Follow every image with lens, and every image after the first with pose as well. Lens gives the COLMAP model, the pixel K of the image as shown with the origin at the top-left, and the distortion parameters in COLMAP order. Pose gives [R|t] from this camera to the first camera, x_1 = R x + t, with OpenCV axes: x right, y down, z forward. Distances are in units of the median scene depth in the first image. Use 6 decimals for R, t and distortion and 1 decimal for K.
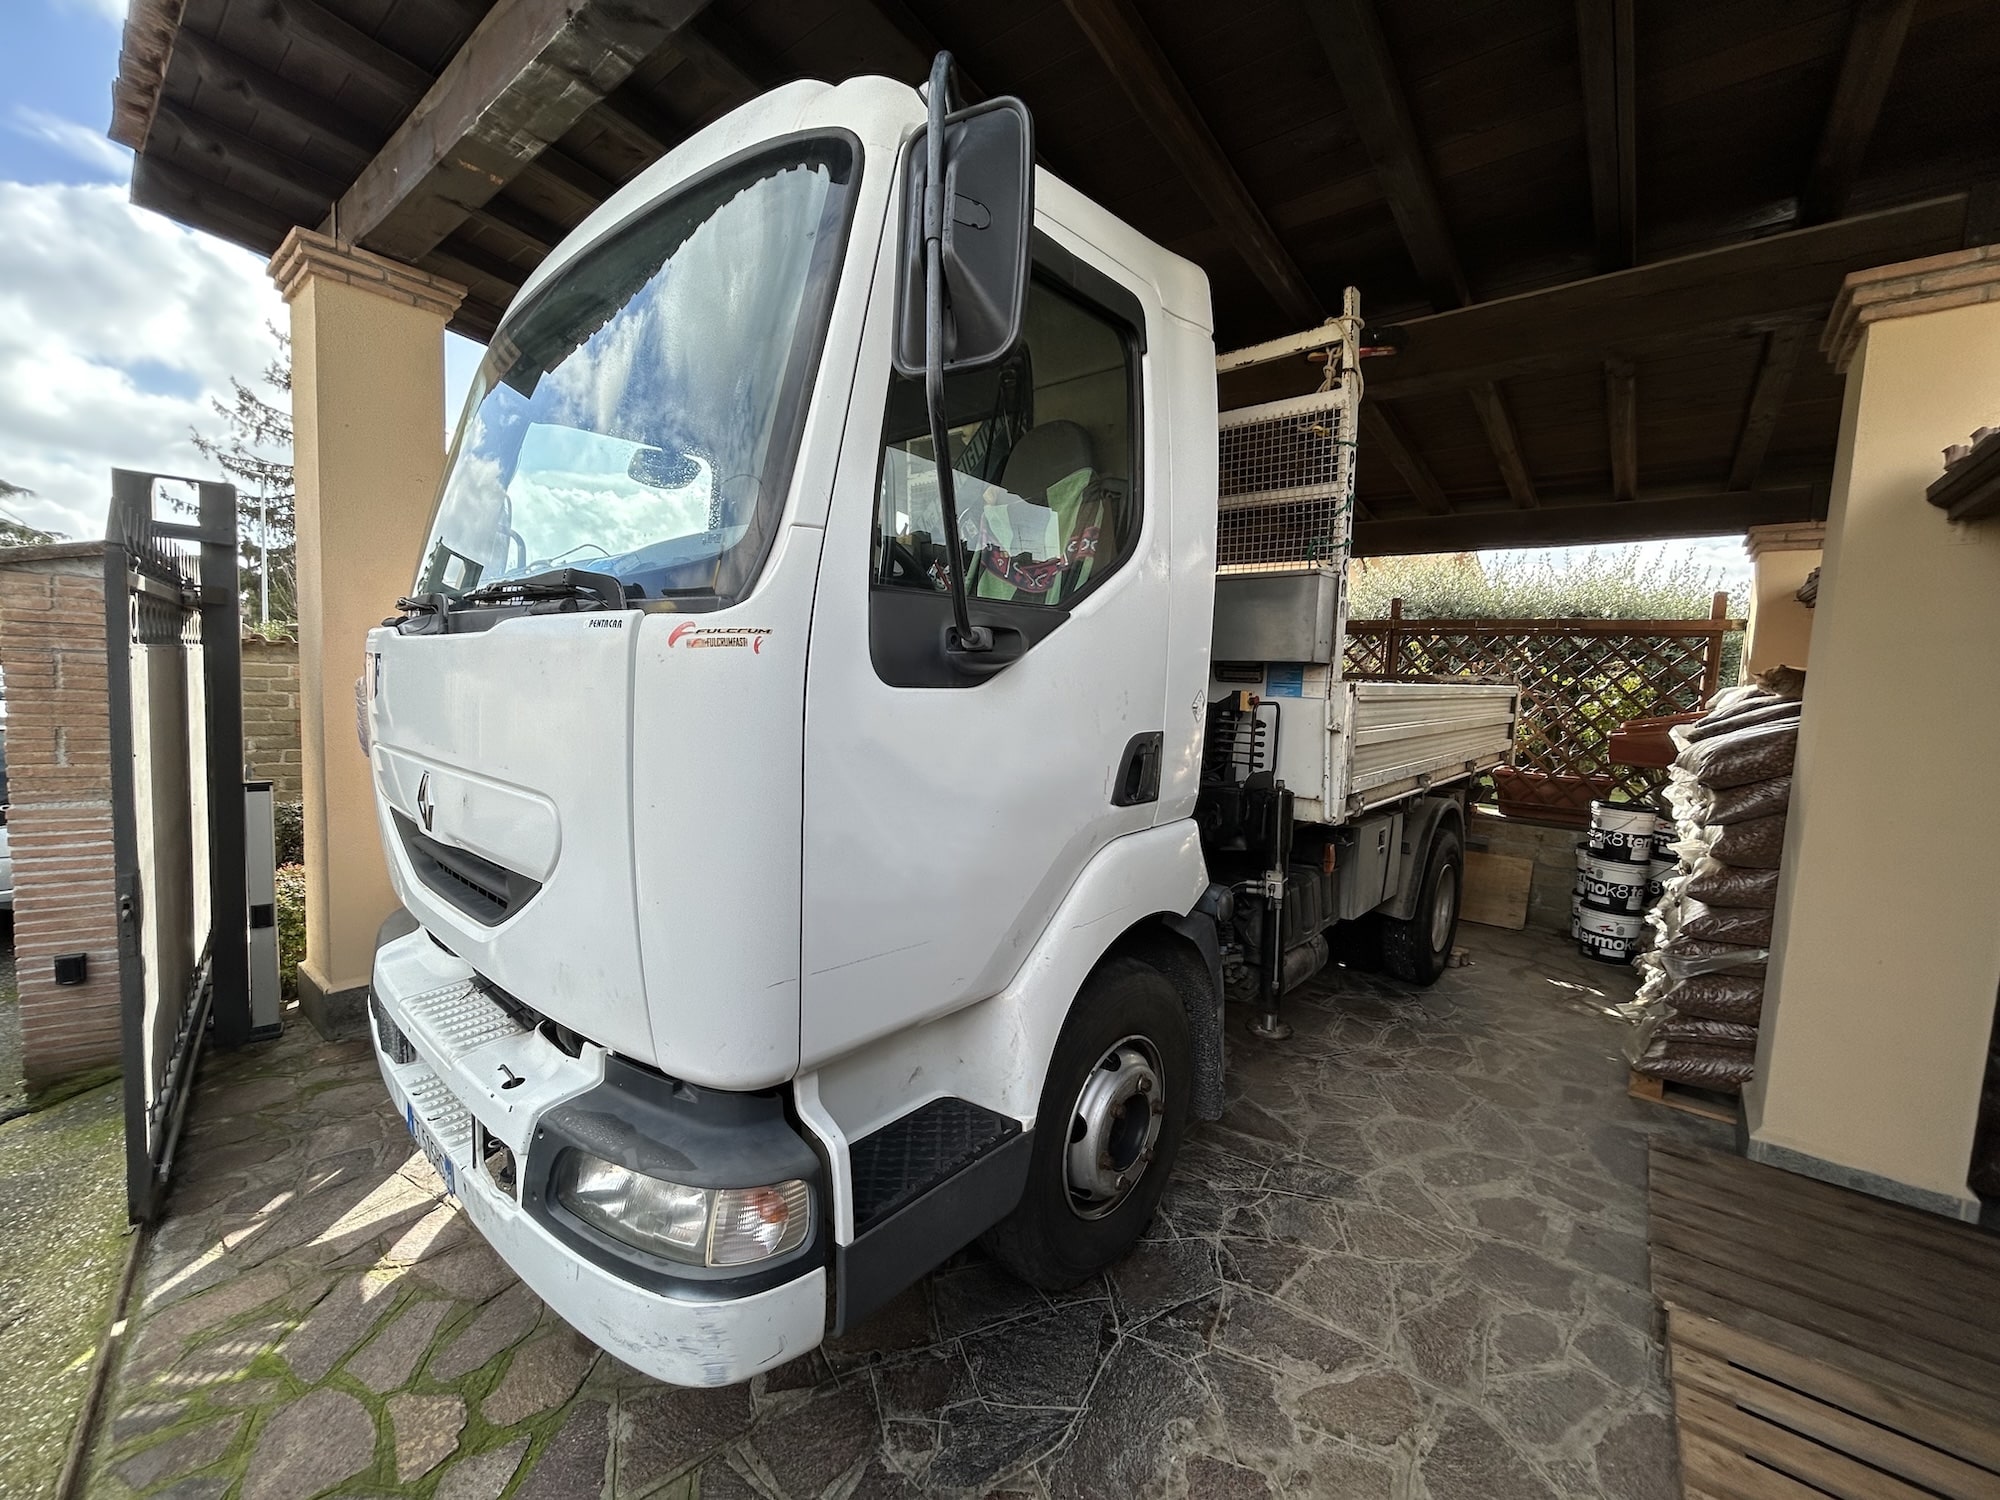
lens RADIAL K [[815.2, 0, 995.2], [0, 815.2, 747.9], [0, 0, 1]] dist [0.001139, 0.000118]
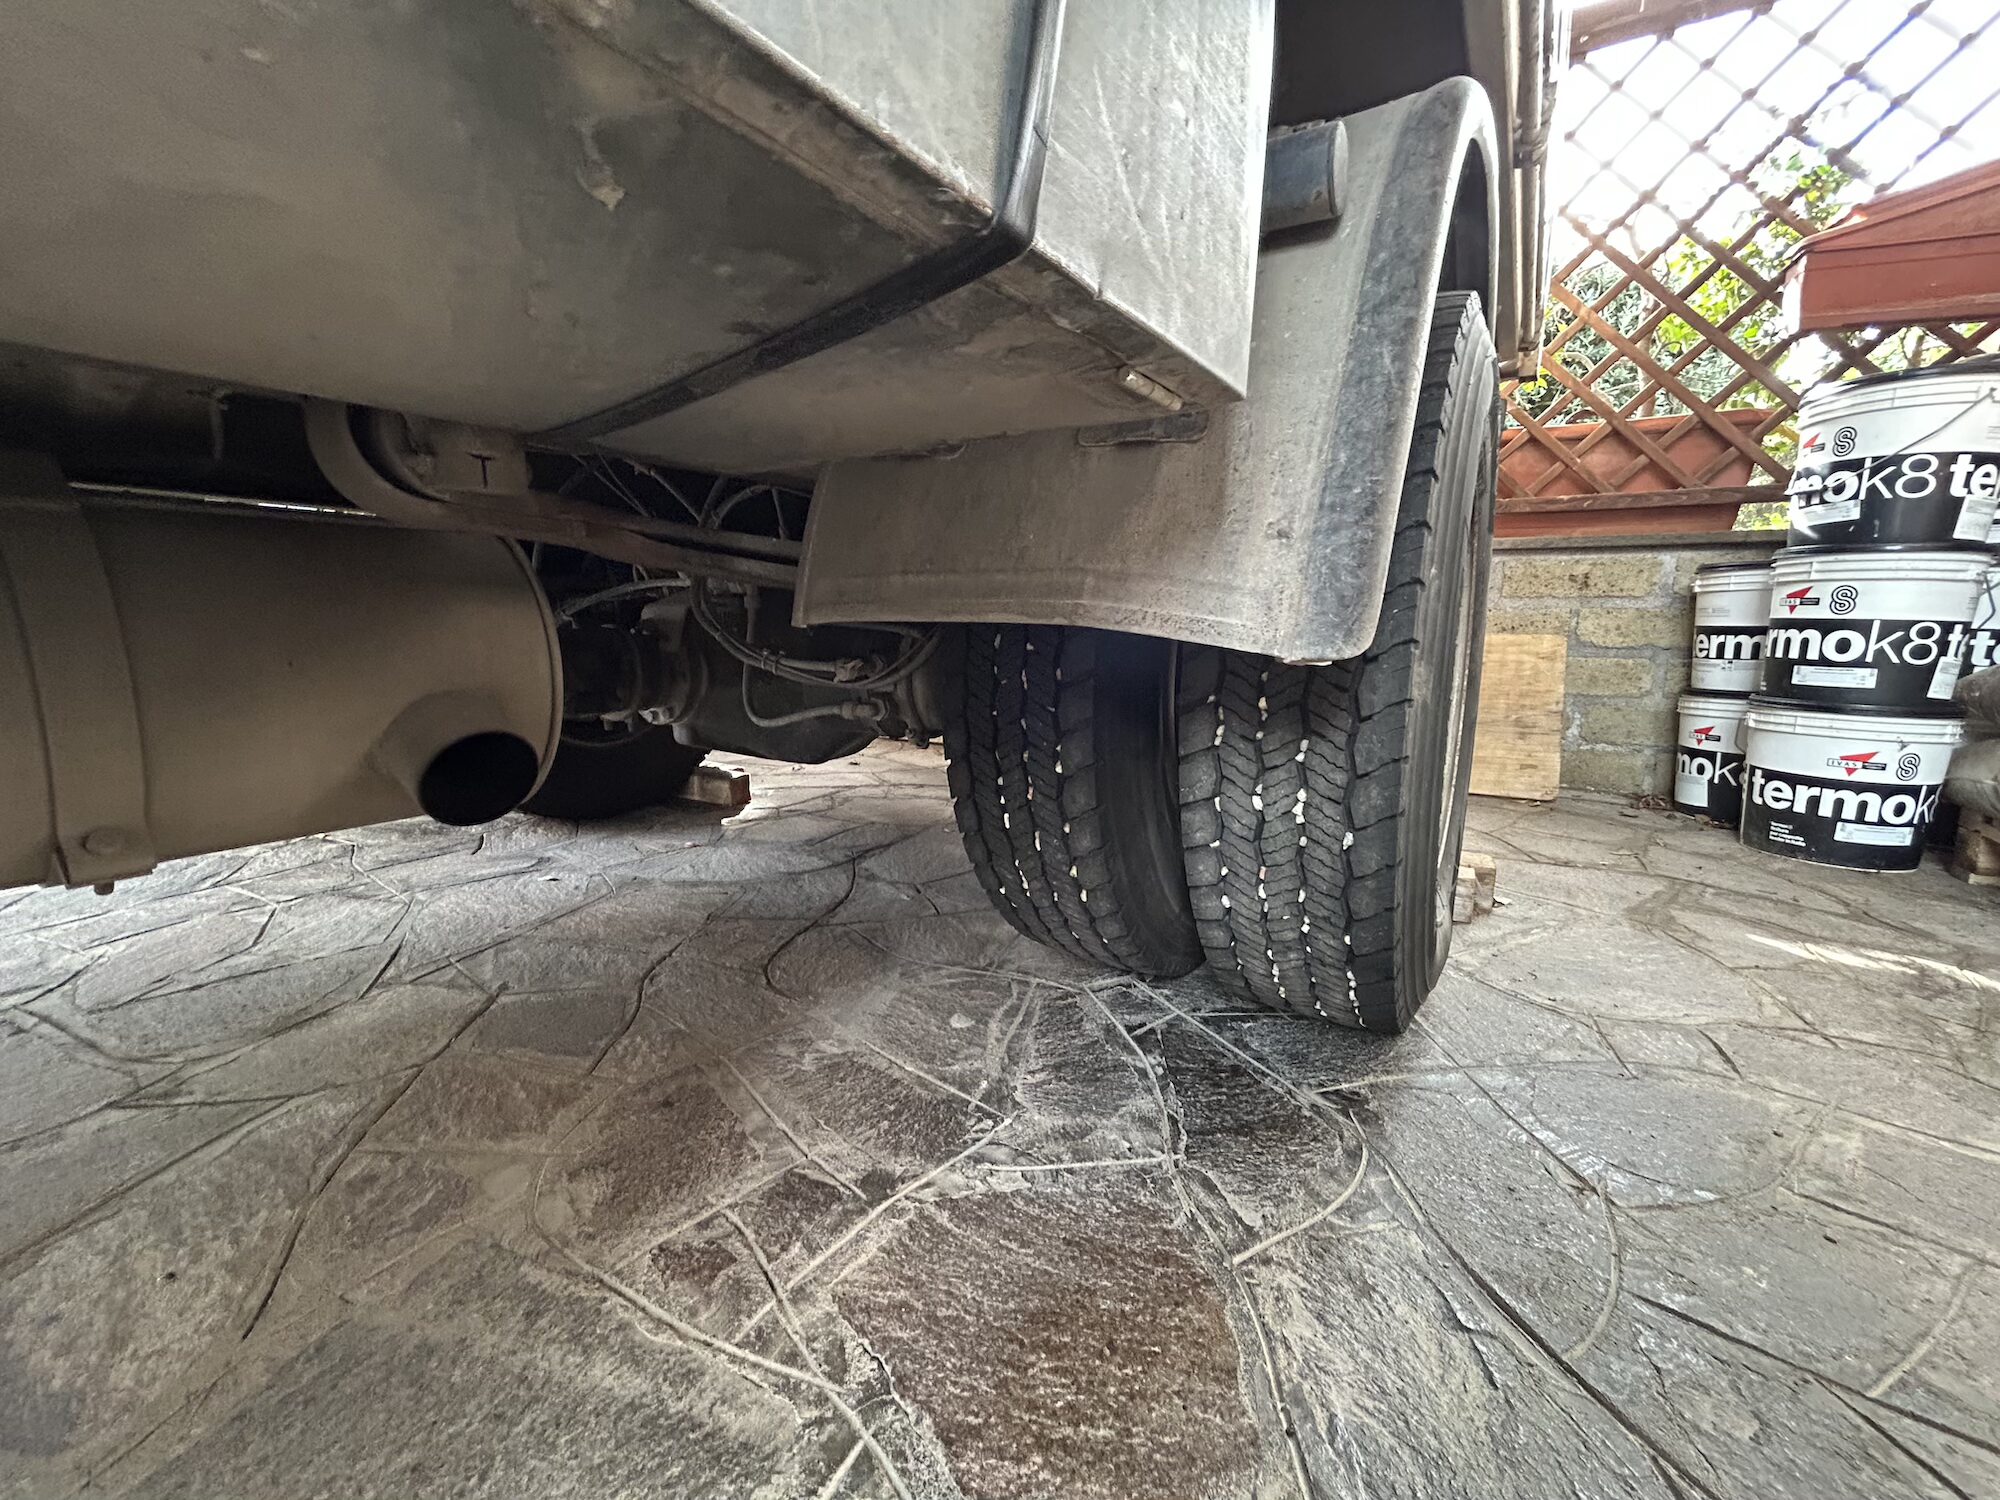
lens RADIAL K [[803.9, 0, 998.9], [0, 803.9, 748.9], [0, 0, 1]] dist [-0.000945, -0.000063]
pose [[0.989070, -0.053405, 0.137438, 0.370449], [0.043595, 0.996347, 0.073428, 0.181739], [-0.140858, -0.066634, 0.987785, 0.749808]]
